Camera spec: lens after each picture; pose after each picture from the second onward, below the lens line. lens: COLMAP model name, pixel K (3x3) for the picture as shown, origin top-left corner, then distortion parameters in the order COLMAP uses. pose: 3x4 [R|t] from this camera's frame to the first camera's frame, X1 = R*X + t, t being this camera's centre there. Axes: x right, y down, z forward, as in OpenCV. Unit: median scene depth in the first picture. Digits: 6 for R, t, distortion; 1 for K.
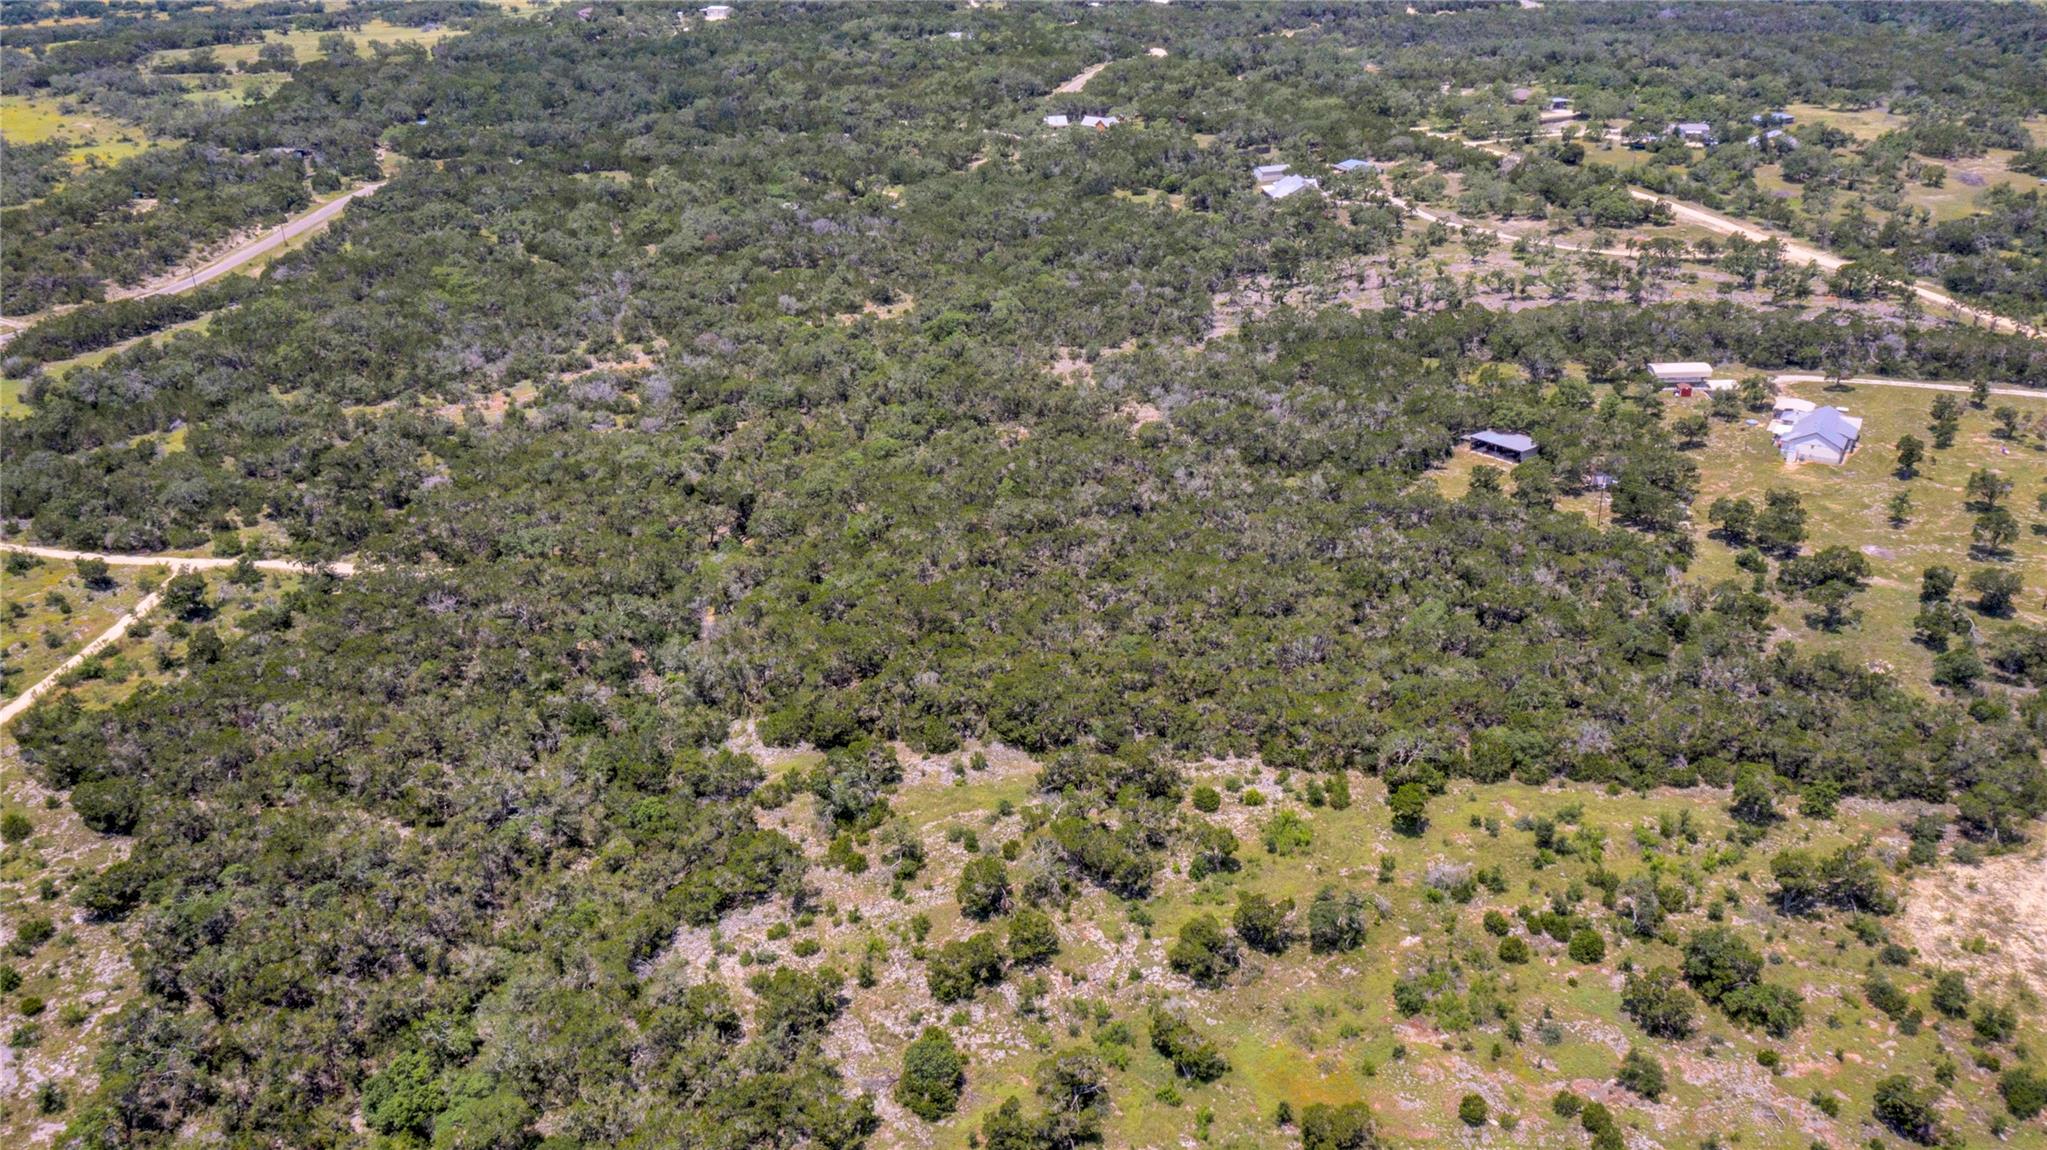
lens RADIAL K [[1576.7, 0, 1023.5], [0, 1576.7, 575.0], [0, 0, 1]] dist [-0.006393, 0.005776]
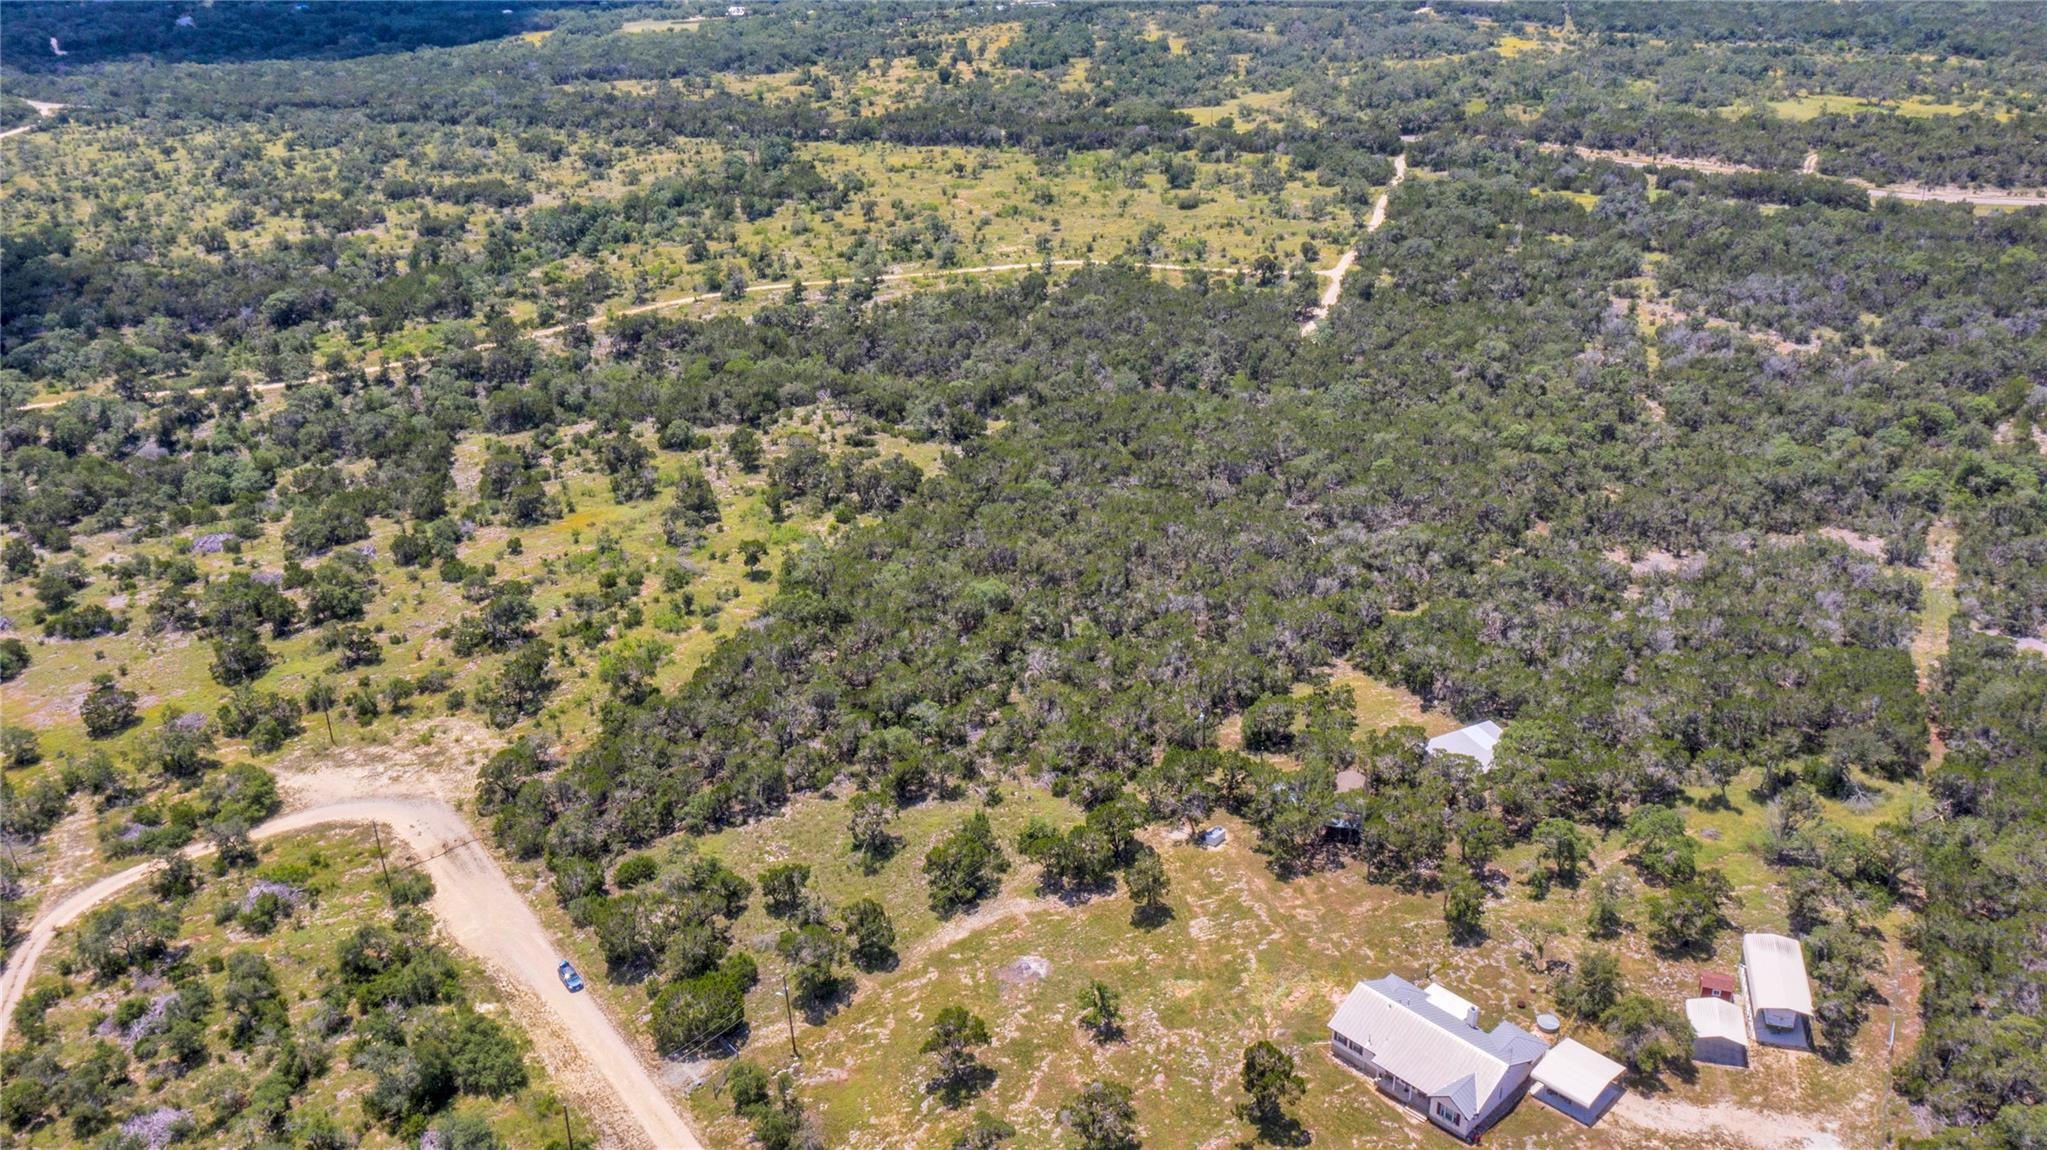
lens RADIAL K [[1592.8, 0, 1024.2], [0, 1592.8, 581.7], [0, 0, 1]] dist [-0.008797, -0.004957]
pose [[-0.244049, 0.451389, -0.858305, 0.886269], [-0.390858, 0.764212, 0.513040, -0.402615], [0.887508, 0.460683, -0.010076, 0.805544]]
